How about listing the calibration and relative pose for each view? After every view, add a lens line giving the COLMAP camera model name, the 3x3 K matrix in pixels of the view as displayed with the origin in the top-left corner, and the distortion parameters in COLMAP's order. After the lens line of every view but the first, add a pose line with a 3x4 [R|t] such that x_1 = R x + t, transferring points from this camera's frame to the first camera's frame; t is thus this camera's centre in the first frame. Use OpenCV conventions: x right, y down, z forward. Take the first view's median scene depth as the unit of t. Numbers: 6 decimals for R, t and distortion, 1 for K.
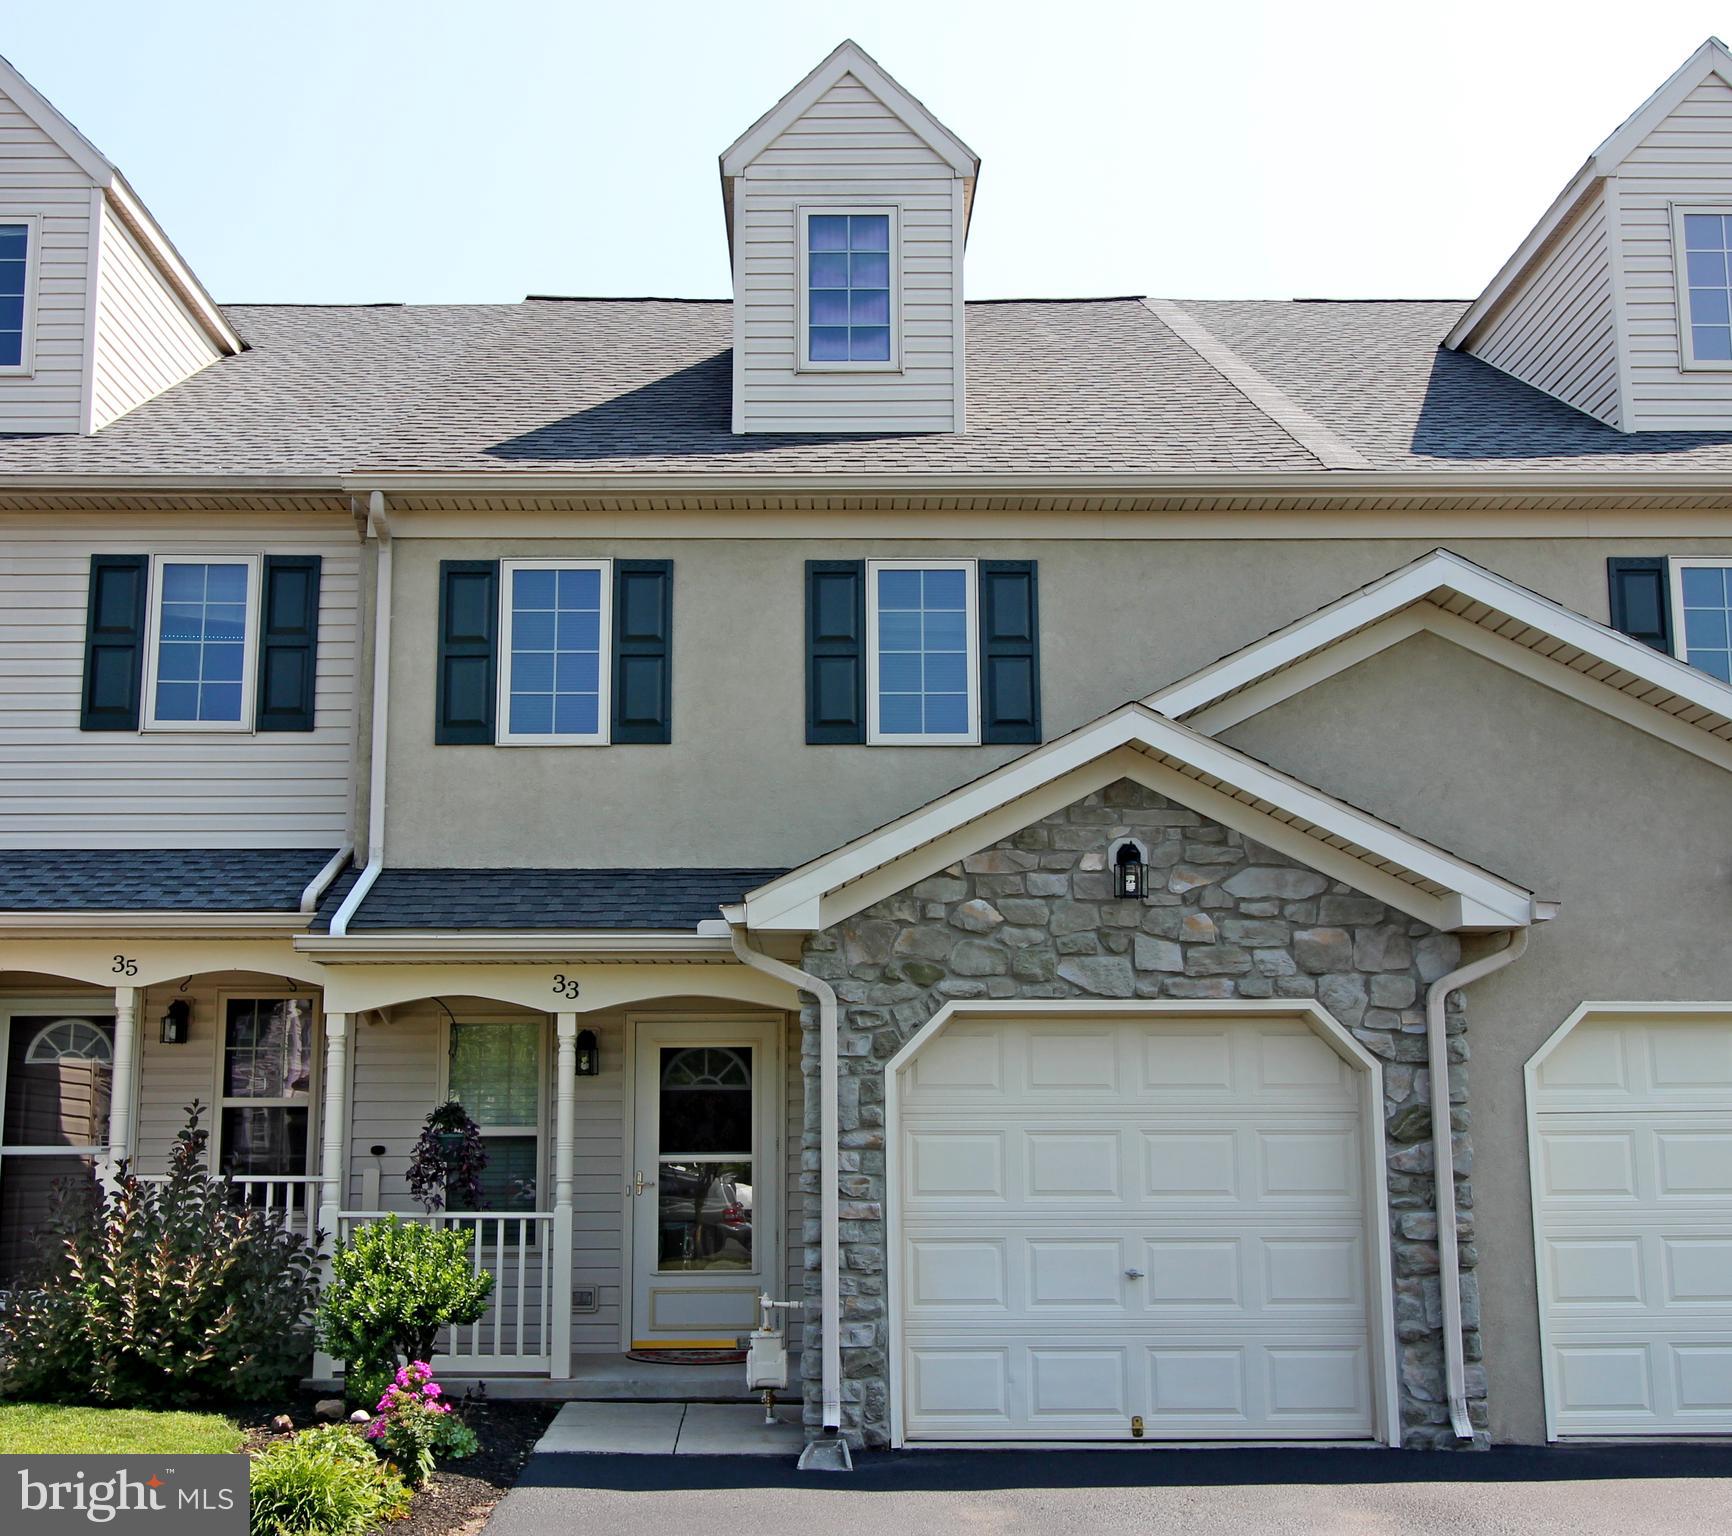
lens RADIAL K [[2129.9, 0, 866.0], [0, 2129.9, 768.0], [0, 0, 1]] dist [0.008242, 0.028365]
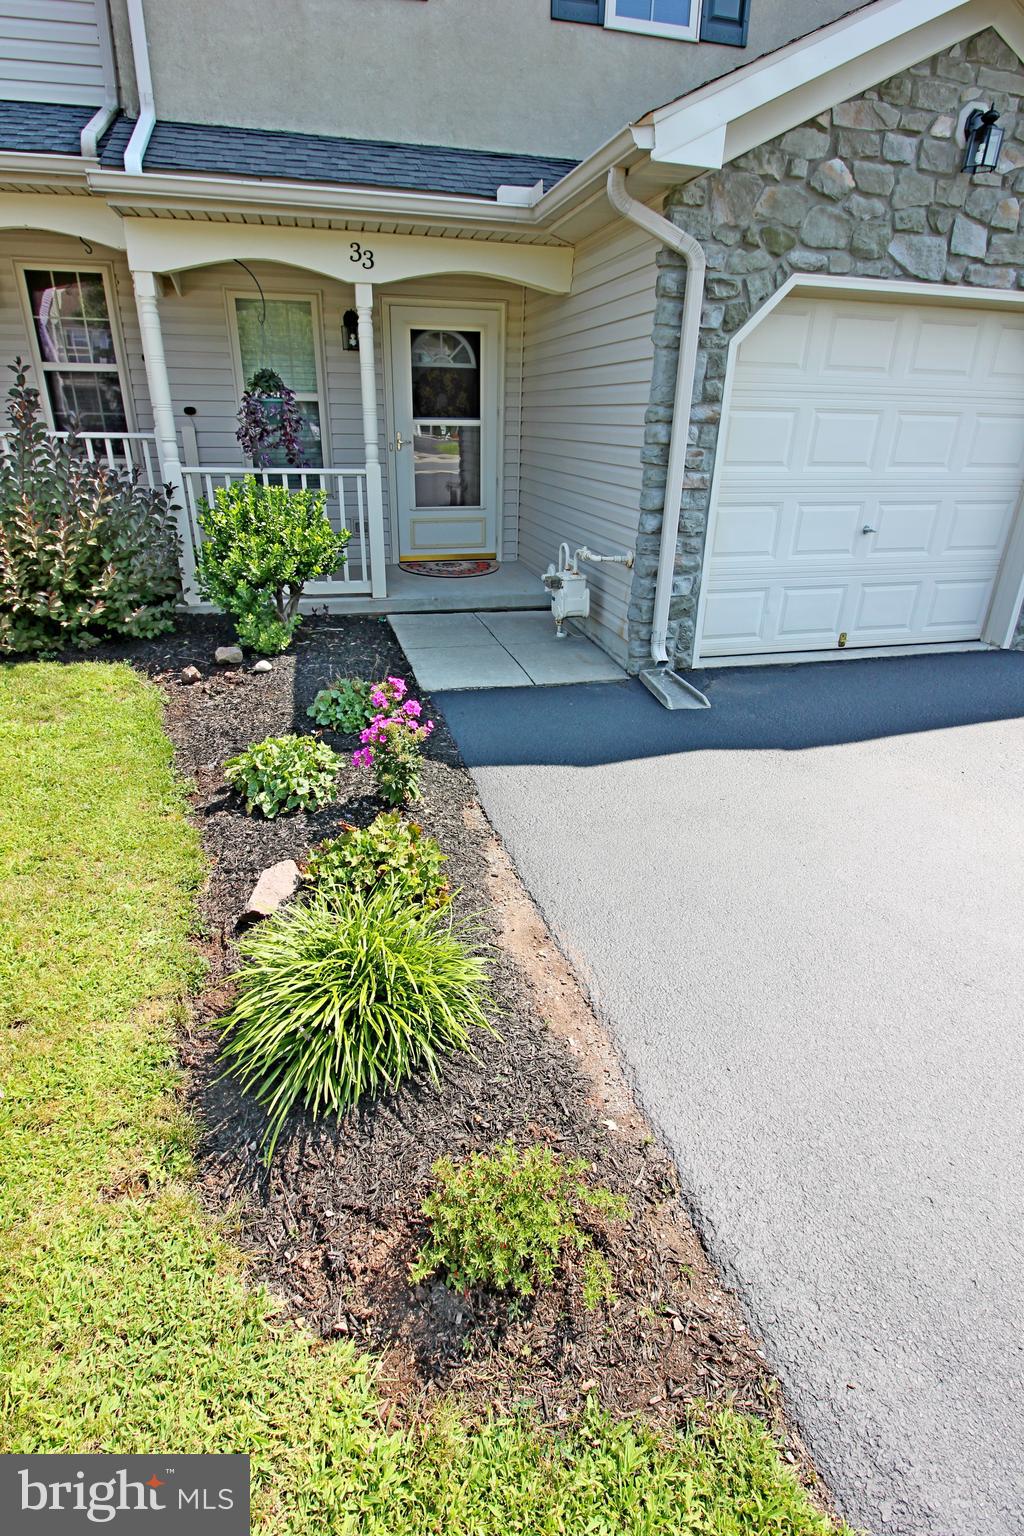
lens RADIAL K [[769.1, 0, 508.2], [0, 769.1, 749.7], [0, 0, 1]] dist [0.007209, -0.017177]
pose [[0.973841, -0.072157, 0.215472, -0.194225], [-0.060405, 0.831920, 0.551598, 0.103558], [-0.219057, -0.550184, 0.805799, 0.595435]]
